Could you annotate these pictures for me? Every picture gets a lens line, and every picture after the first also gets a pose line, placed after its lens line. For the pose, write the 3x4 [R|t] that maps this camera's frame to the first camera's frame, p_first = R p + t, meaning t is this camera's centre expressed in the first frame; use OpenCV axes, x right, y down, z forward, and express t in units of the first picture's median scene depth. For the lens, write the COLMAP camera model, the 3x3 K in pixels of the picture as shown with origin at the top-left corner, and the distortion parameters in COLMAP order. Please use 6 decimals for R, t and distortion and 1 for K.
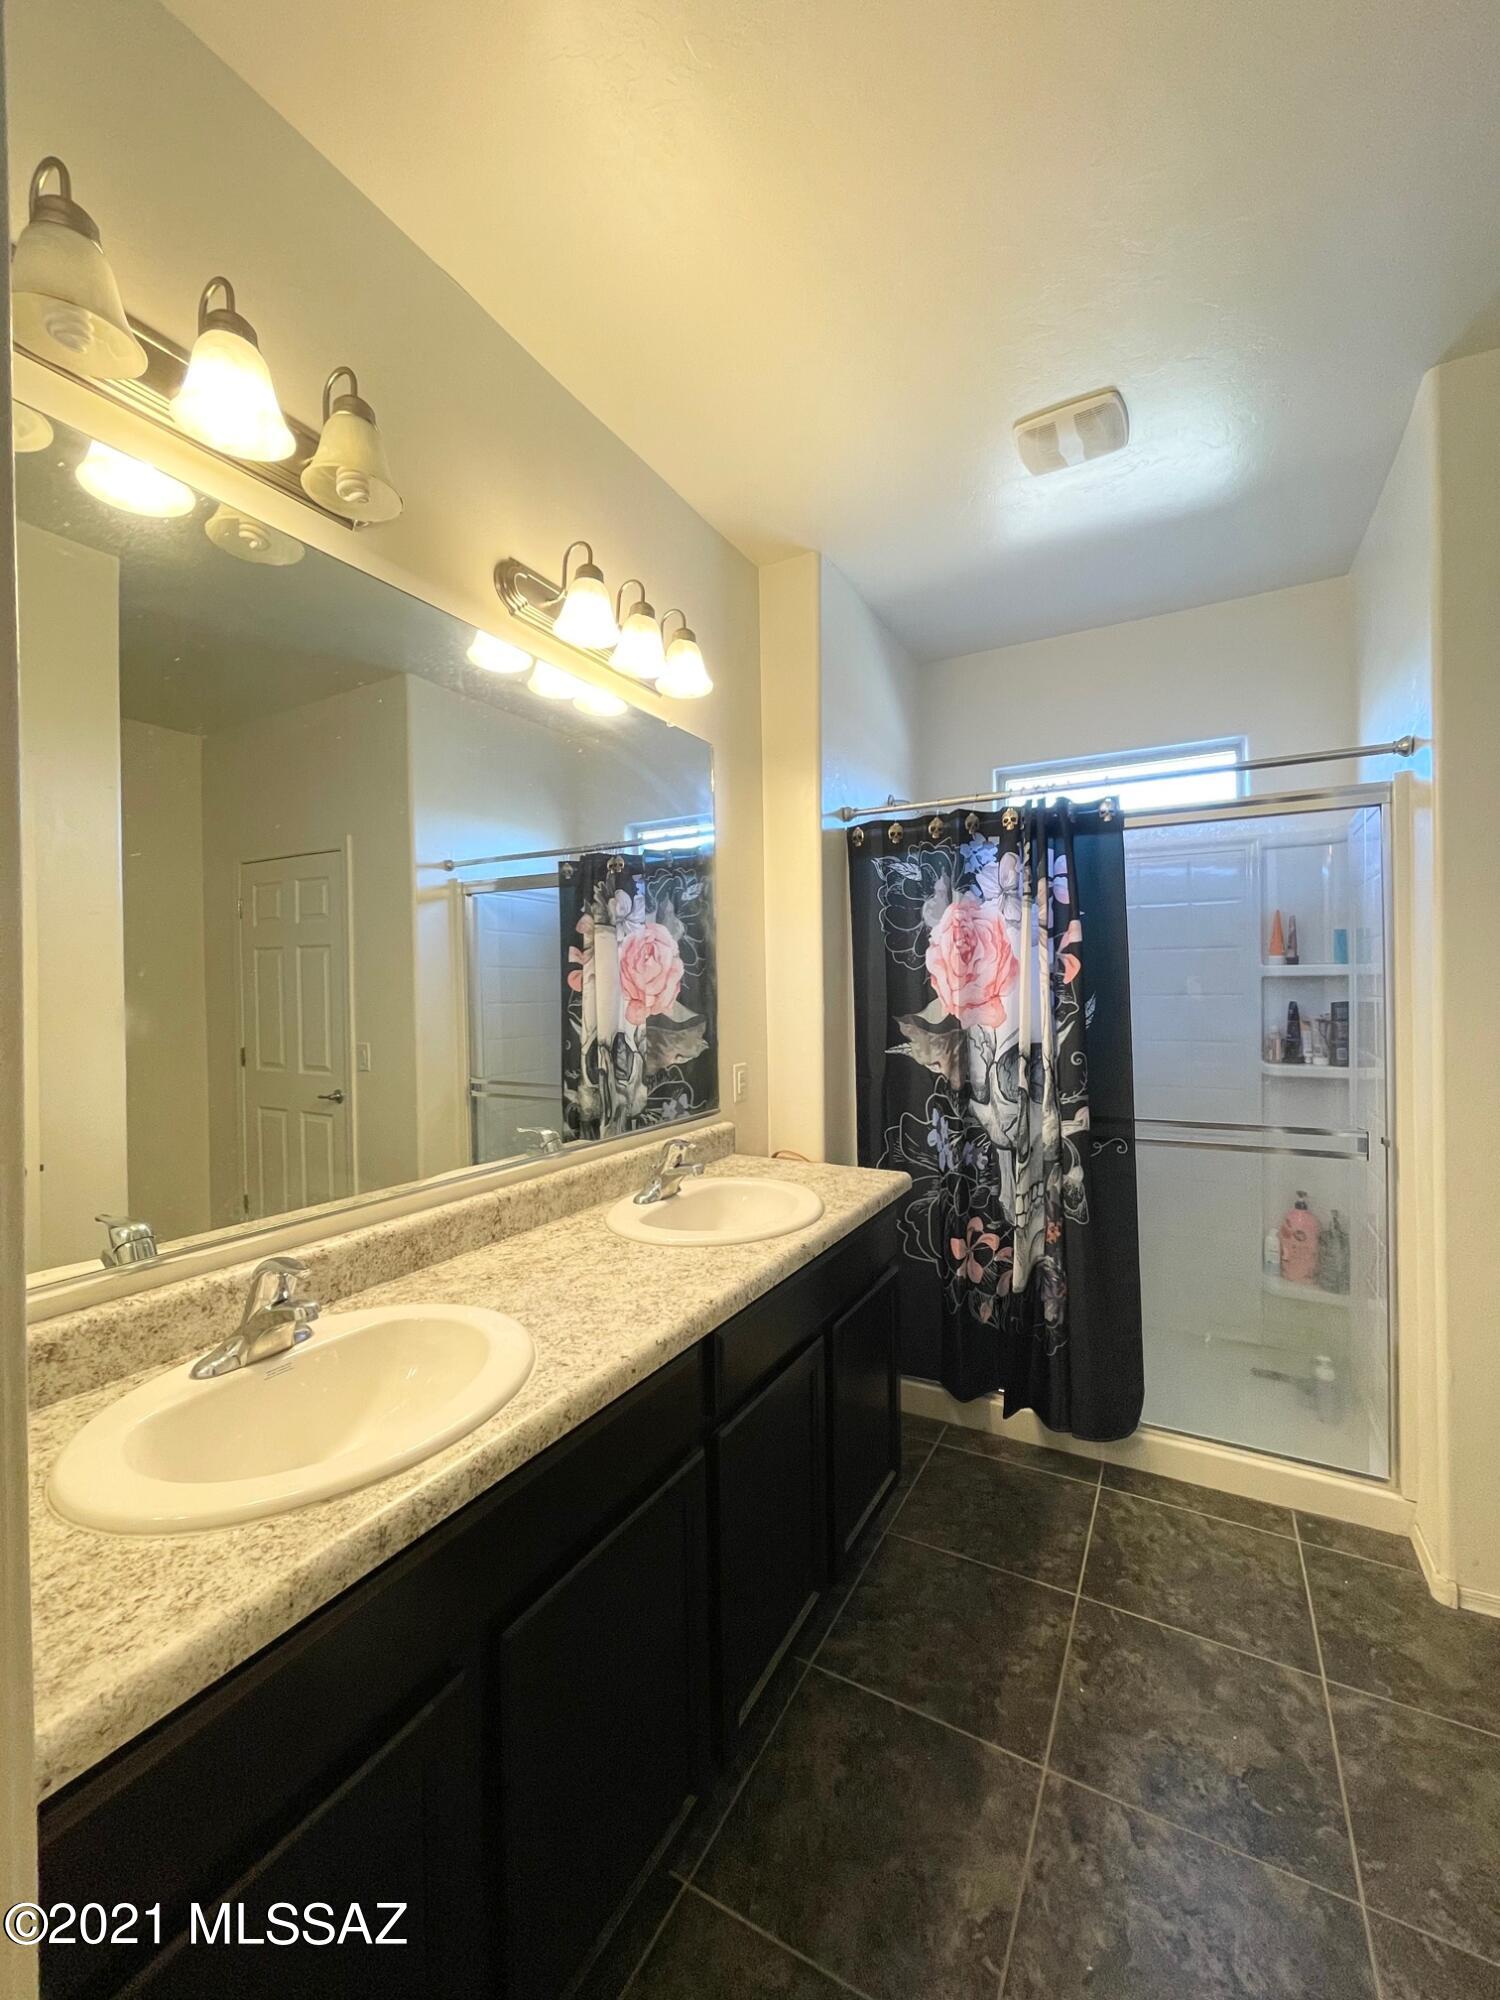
lens RADIAL K [[806.2, 0, 745.3], [0, 806.2, 991.2], [0, 0, 1]] dist [-0.000452, -0.000316]
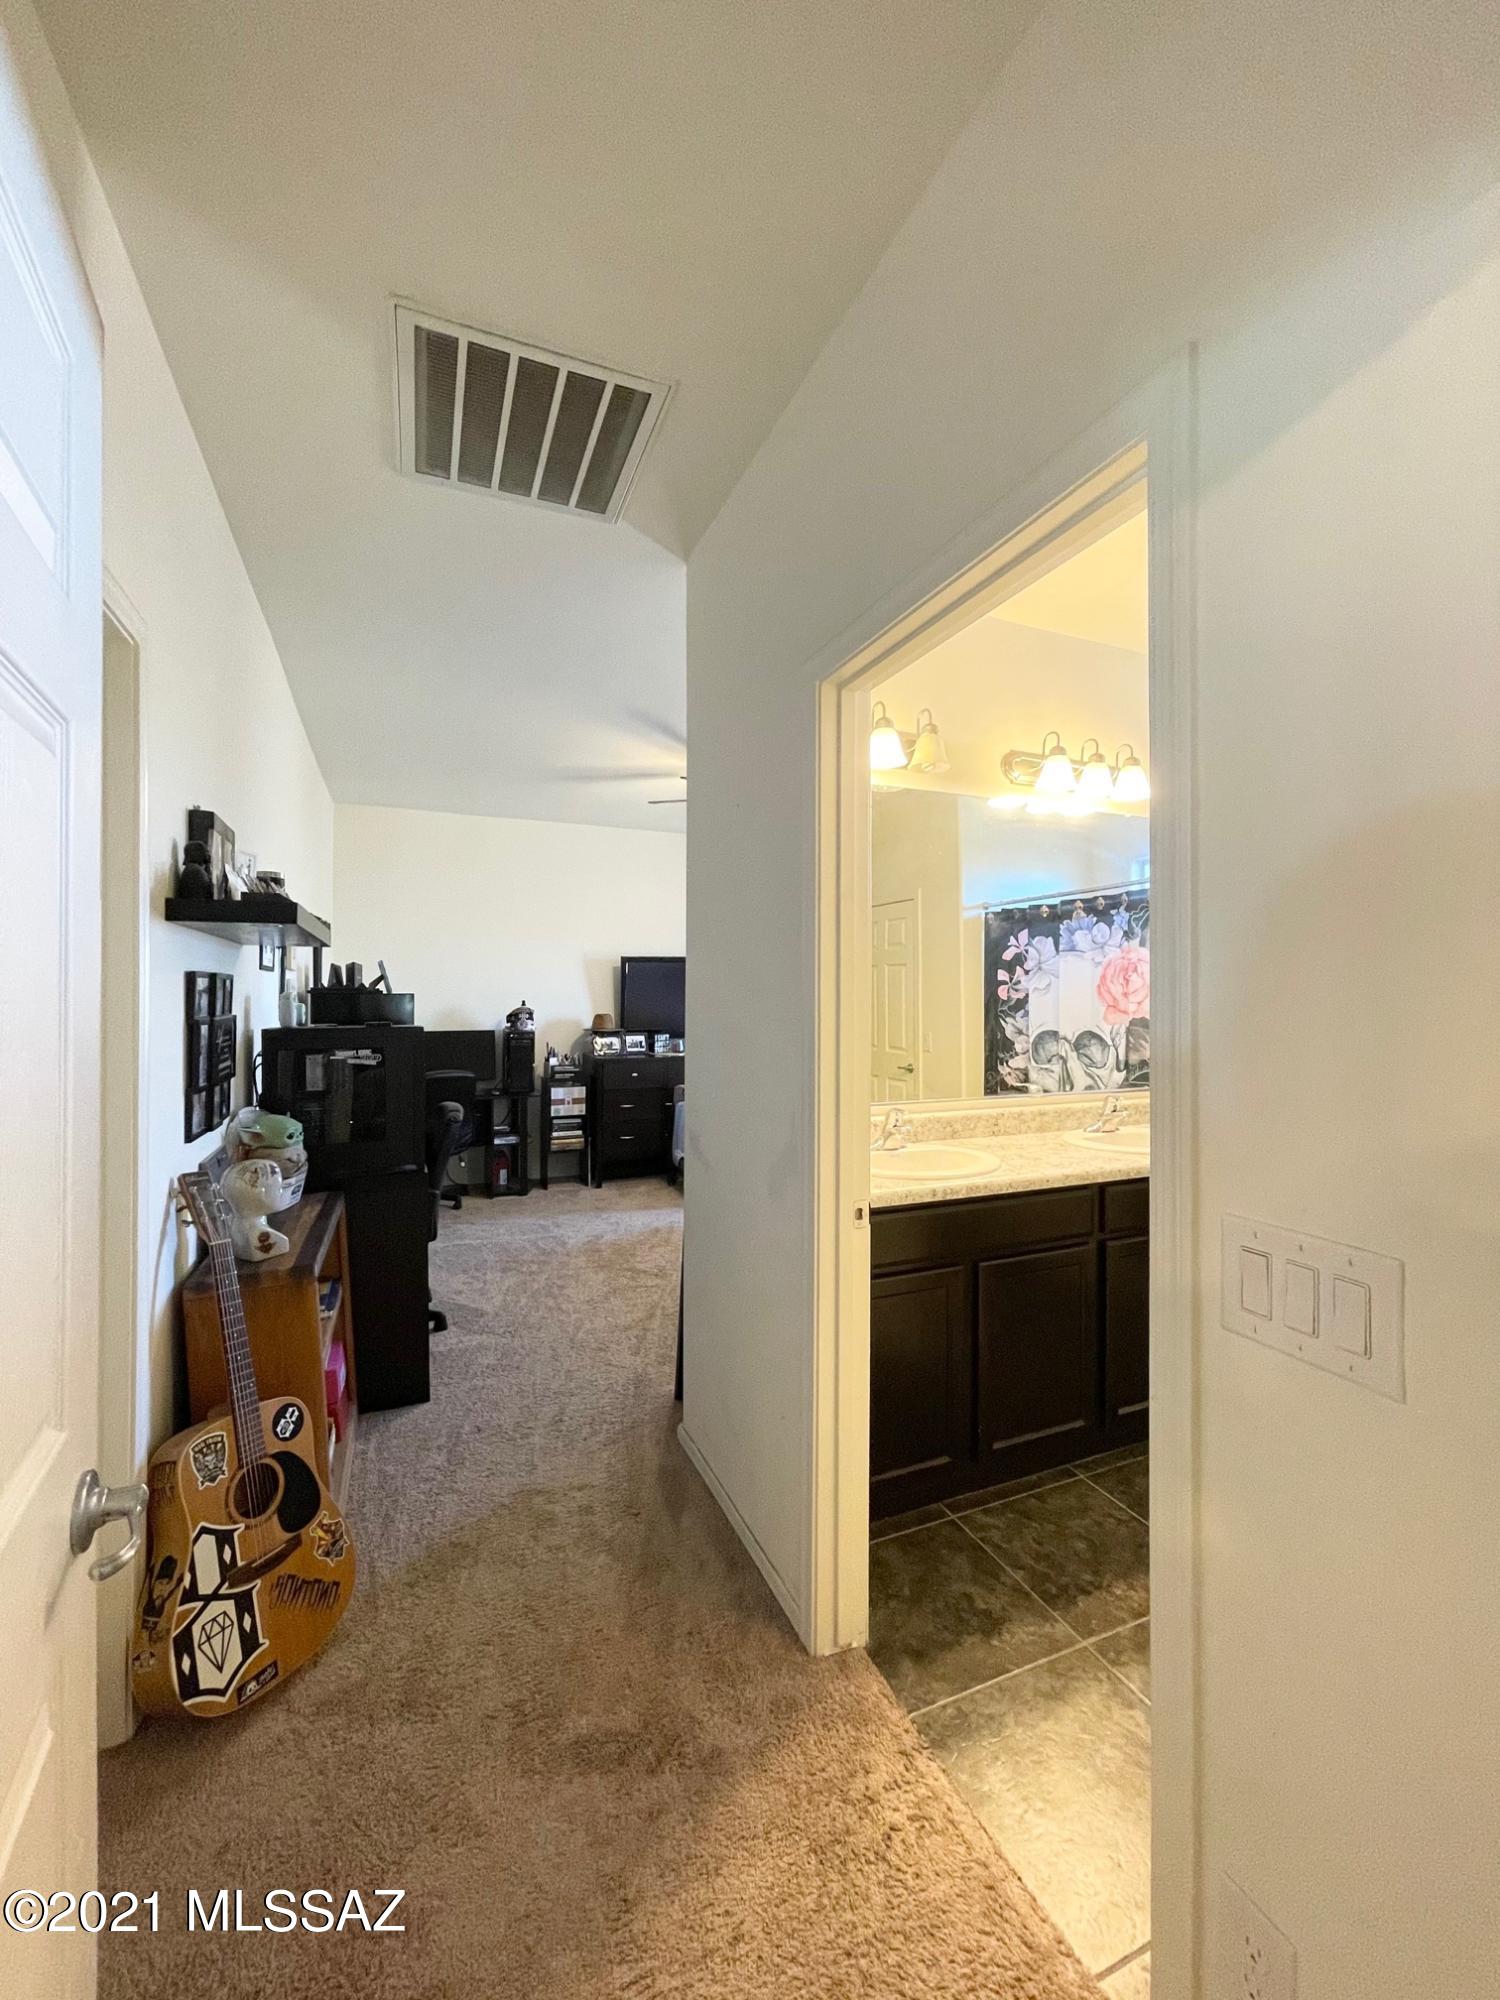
lens RADIAL K [[806.2, 0, 747.4], [0, 806.2, 994.5], [0, 0, 1]] dist [-0.000452, -0.000316]
pose [[0.790286, 0.013261, -0.612594, 0.326073], [-0.014253, 0.999893, 0.003258, -0.005905], [0.612572, 0.006157, 0.790391, -0.709488]]
